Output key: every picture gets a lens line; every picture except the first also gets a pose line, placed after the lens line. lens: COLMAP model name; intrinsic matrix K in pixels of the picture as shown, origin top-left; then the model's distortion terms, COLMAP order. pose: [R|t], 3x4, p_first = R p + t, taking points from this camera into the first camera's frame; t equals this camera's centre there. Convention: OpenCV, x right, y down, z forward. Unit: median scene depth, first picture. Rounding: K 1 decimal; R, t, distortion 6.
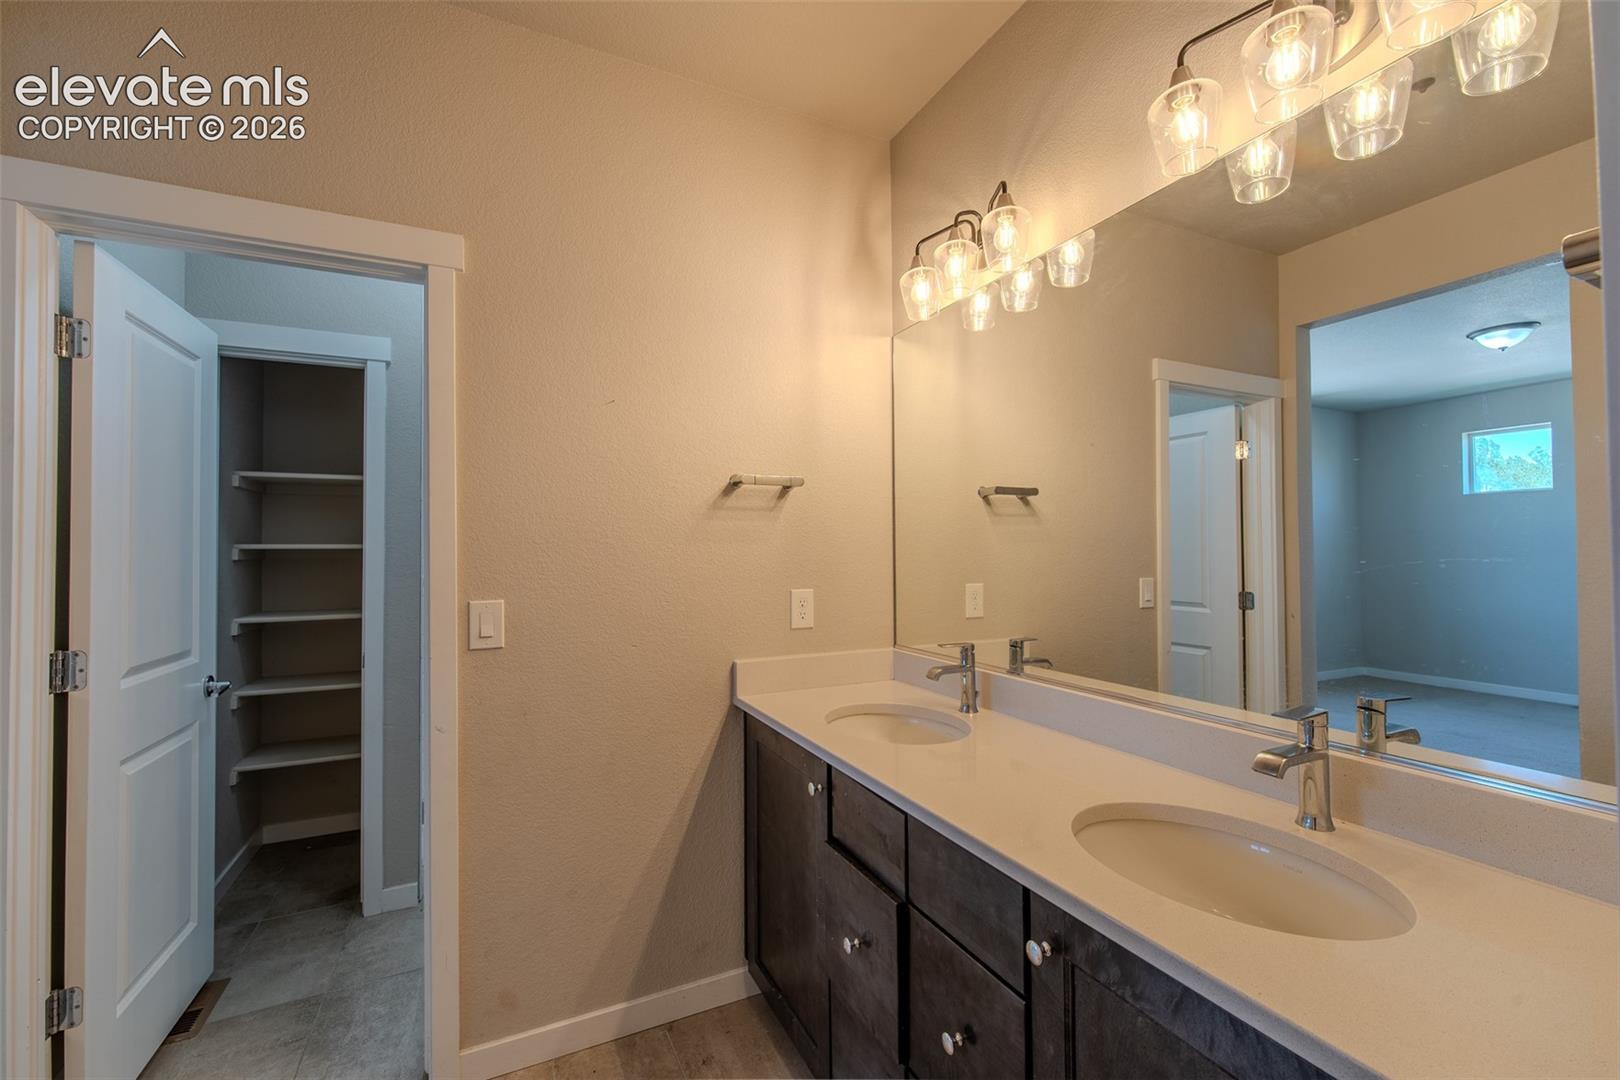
lens RADIAL K [[667.3, 0, 820.4], [0, 667.3, 542.4], [0, 0, 1]] dist [0.002965, -0.000172]
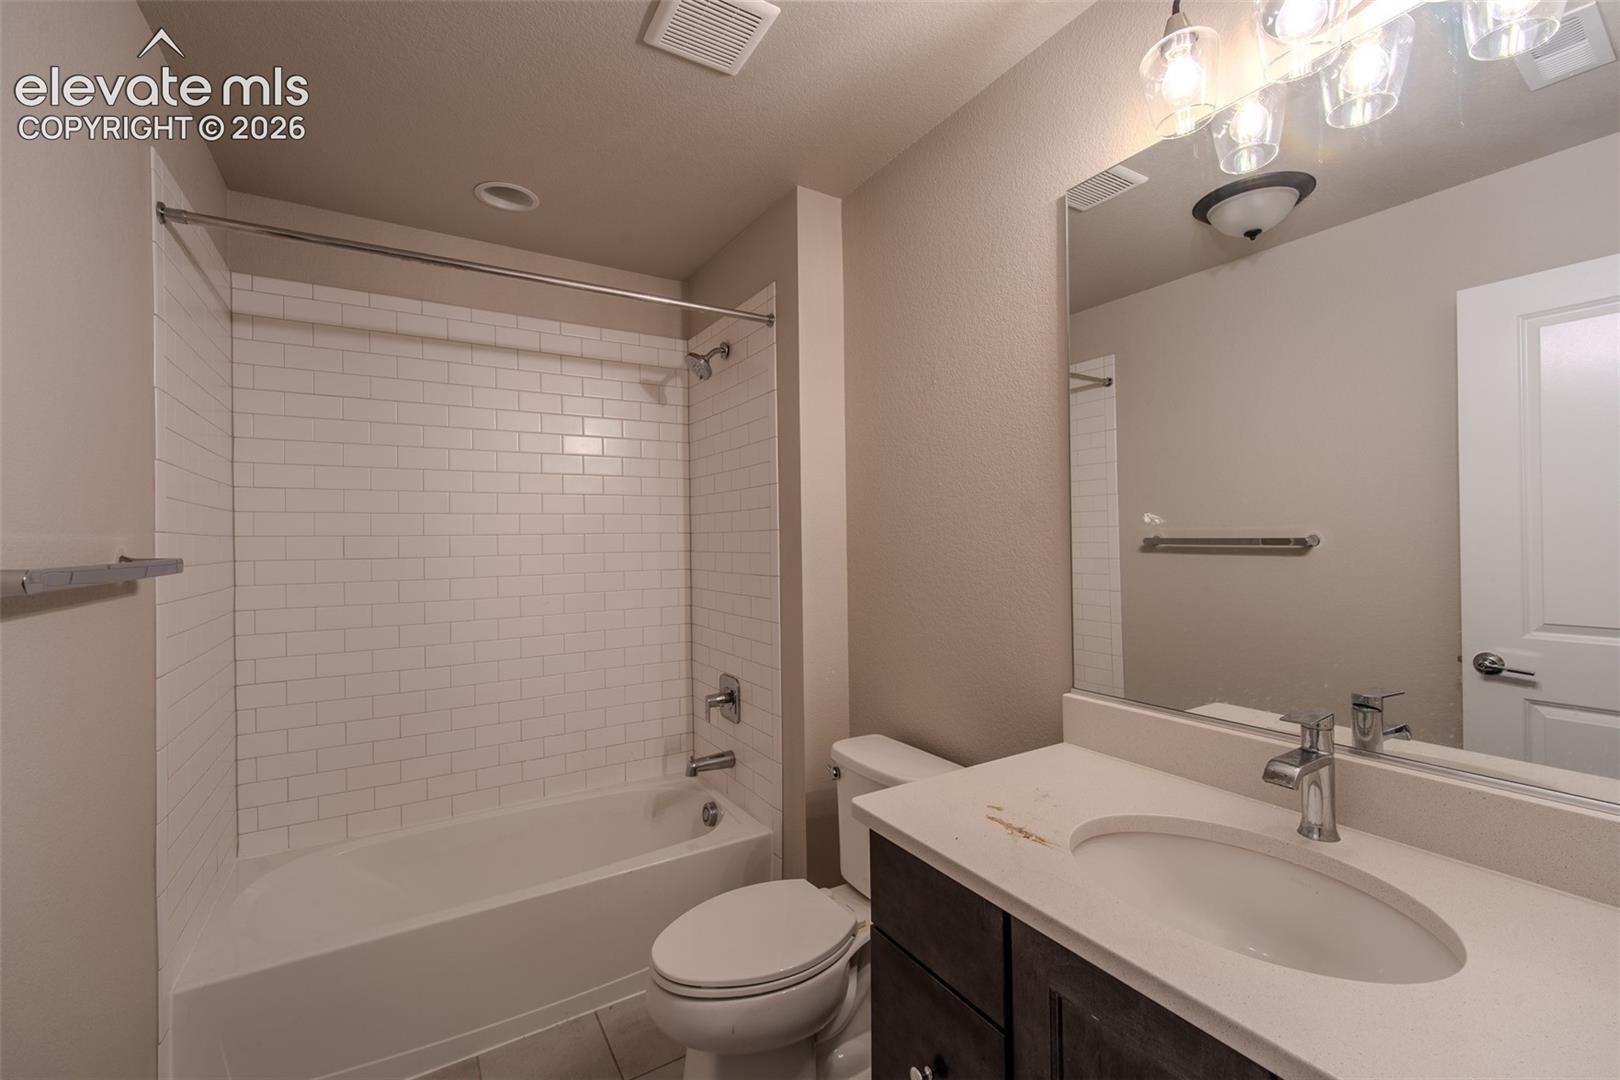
lens RADIAL K [[676.7, 0, 803.7], [0, 676.7, 545.3], [0, 0, 1]] dist [-0.018750, -0.000213]
pose [[0.994950, -0.012212, 0.099626, -0.066596], [0.011439, 0.999900, 0.008319, 0.002511], [-0.099718, -0.007138, 0.994990, 0.138762]]
